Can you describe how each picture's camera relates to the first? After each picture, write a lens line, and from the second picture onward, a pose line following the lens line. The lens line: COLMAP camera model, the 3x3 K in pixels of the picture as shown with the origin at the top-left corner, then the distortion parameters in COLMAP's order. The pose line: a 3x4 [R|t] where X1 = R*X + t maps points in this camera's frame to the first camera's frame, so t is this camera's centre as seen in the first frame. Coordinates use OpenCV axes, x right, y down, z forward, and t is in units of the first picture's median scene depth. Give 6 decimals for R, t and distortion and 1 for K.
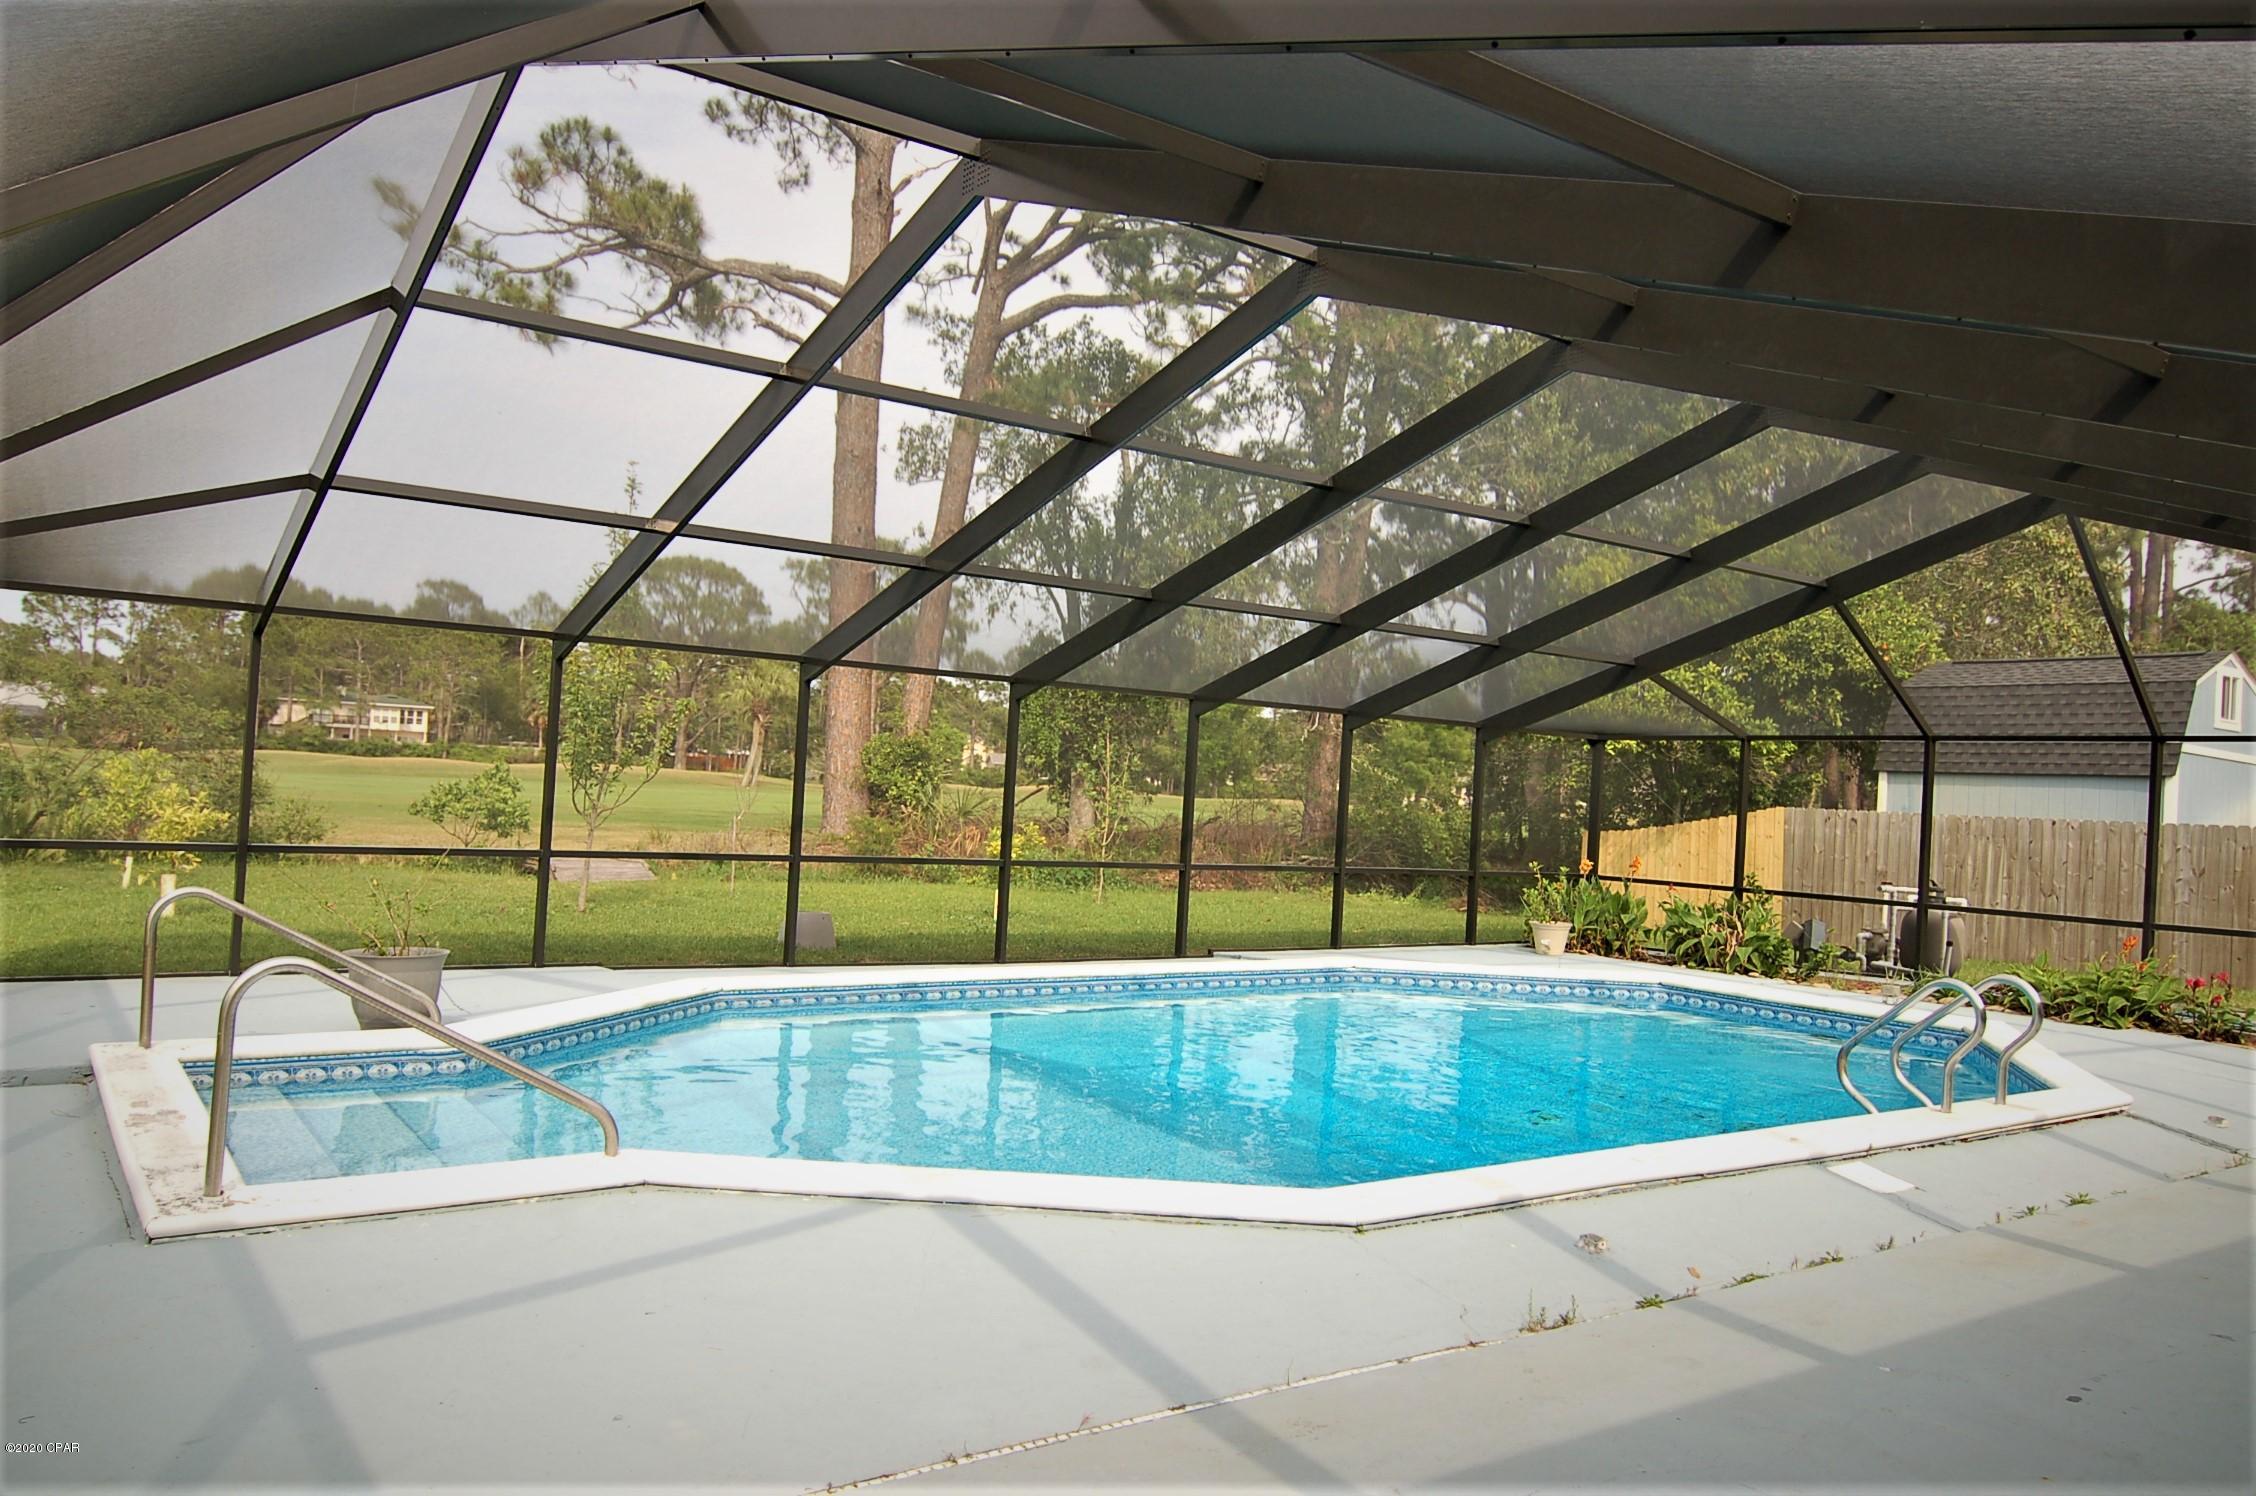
lens RADIAL K [[1600.9, 0, 1128.0], [0, 1600.9, 748.0], [0, 0, 1]] dist [0.000971, 0.001257]
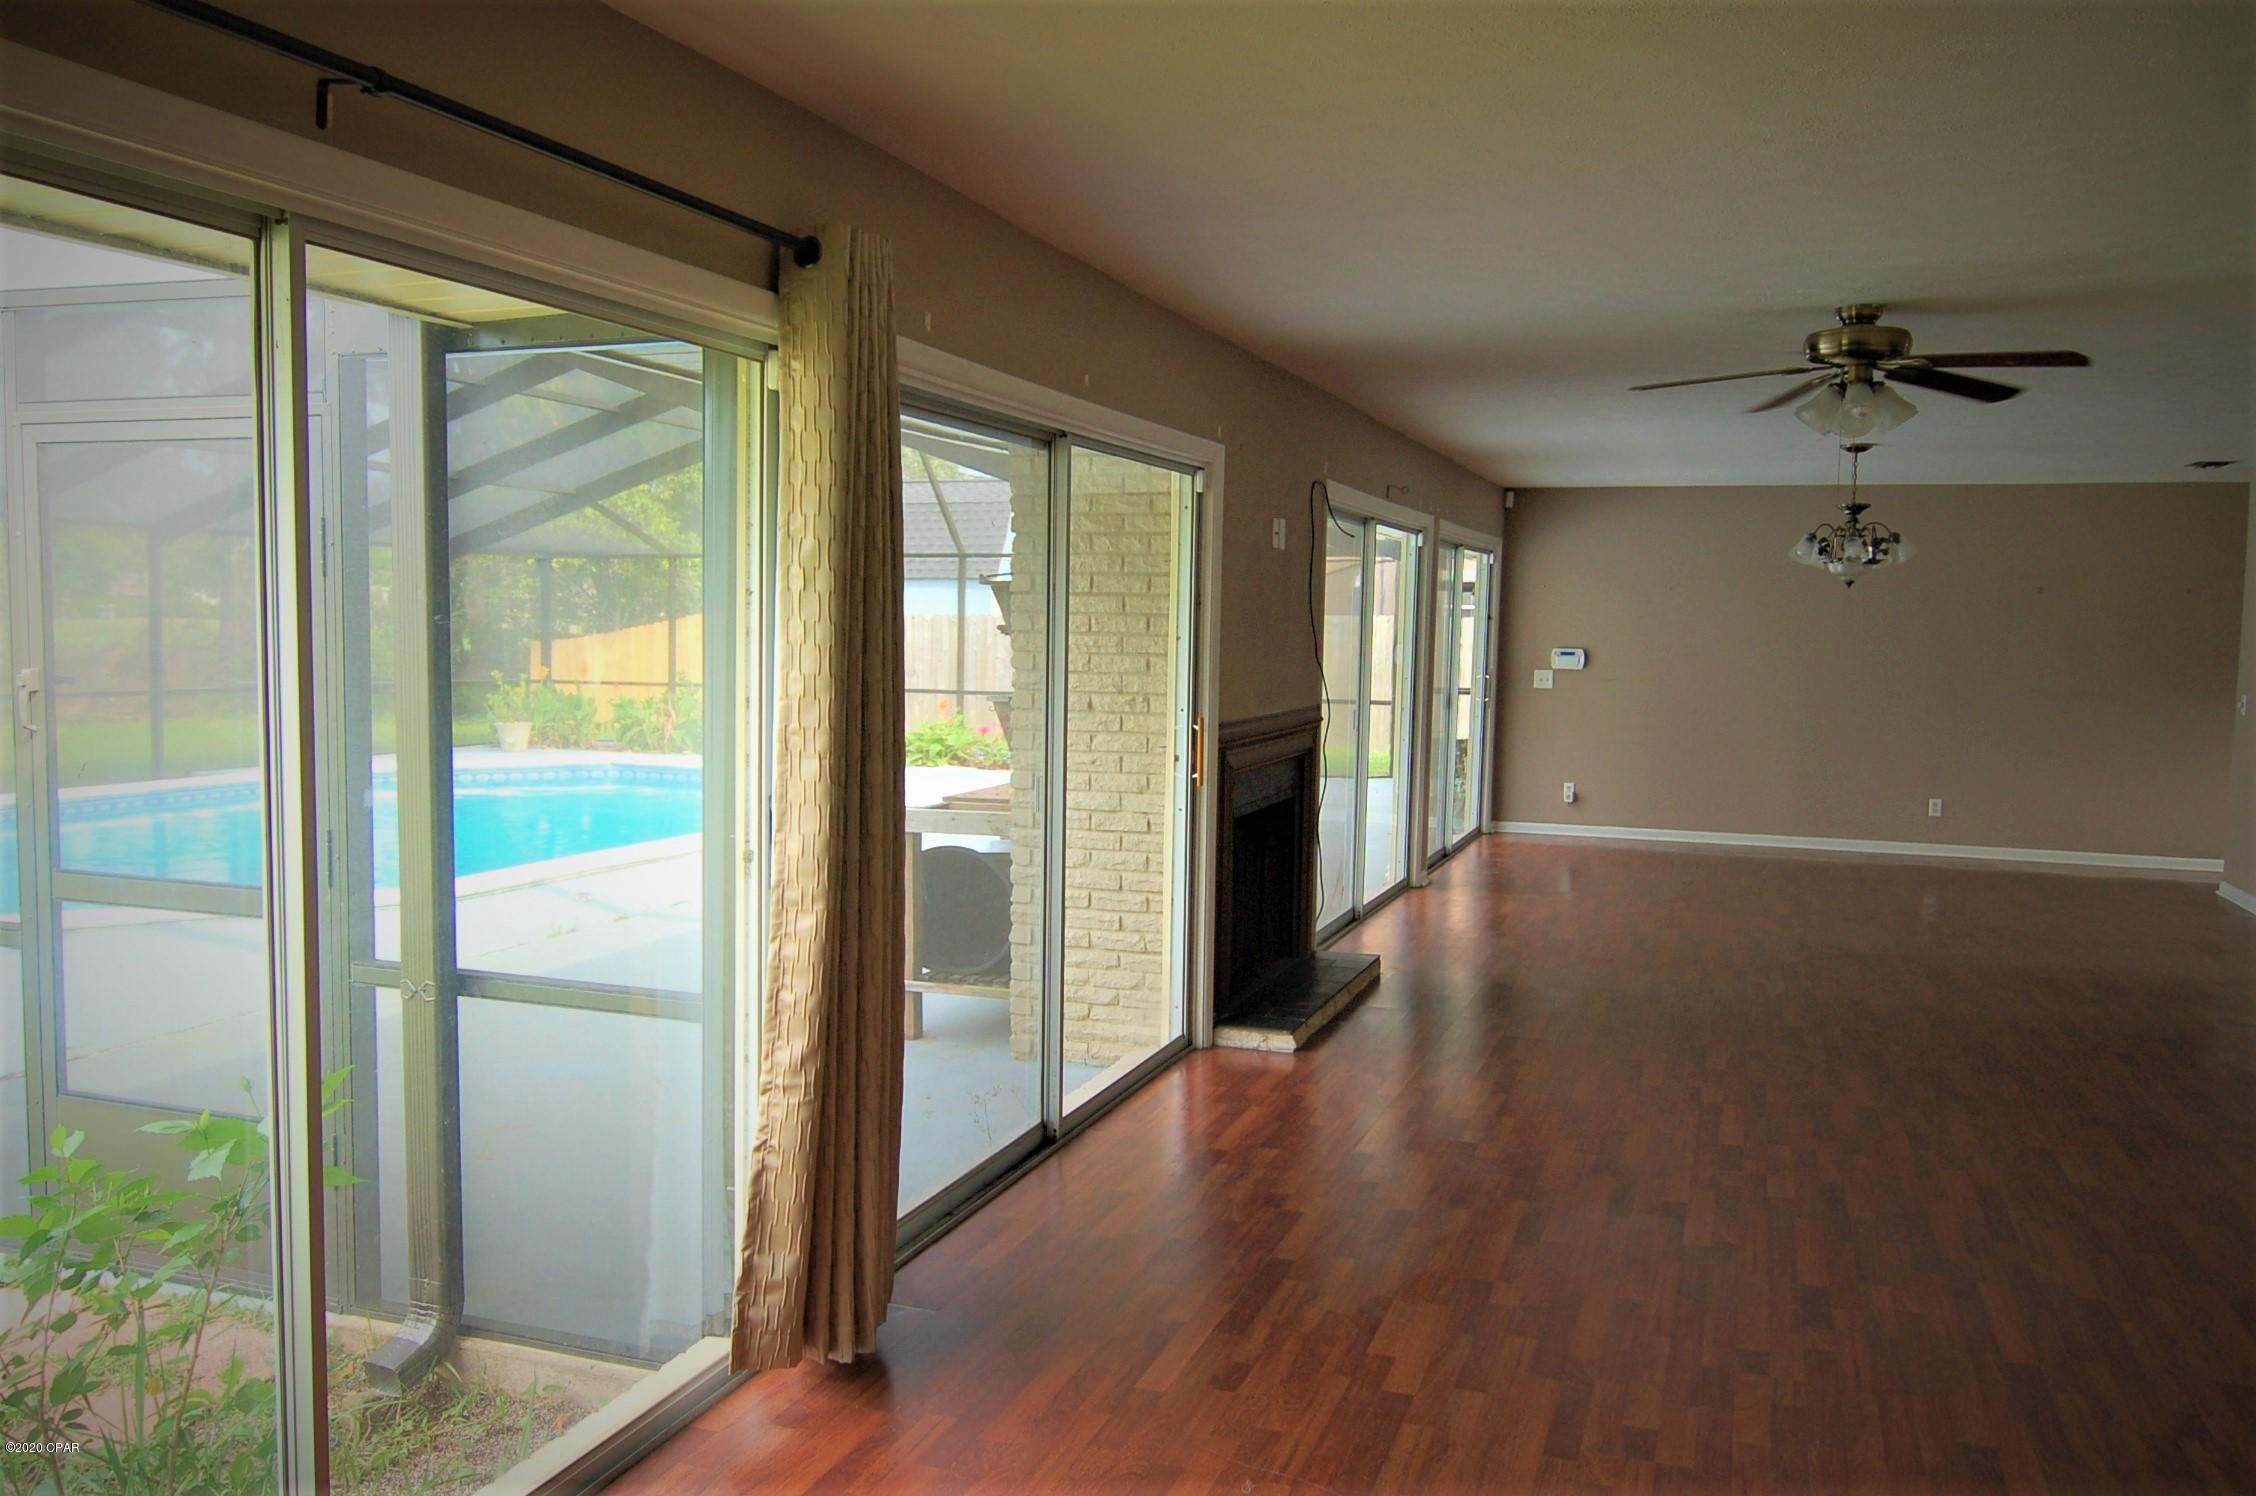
lens RADIAL K [[1748.0, 0, 1128.0], [0, 1748.0, 748.0], [0, 0, 1]] dist [0.013117, 0.003071]
pose [[0.816071, -0.079143, 0.572507, -0.094077], [0.012428, 0.992754, 0.119521, -0.016804], [-0.577818, -0.090423, 0.811141, -0.264788]]
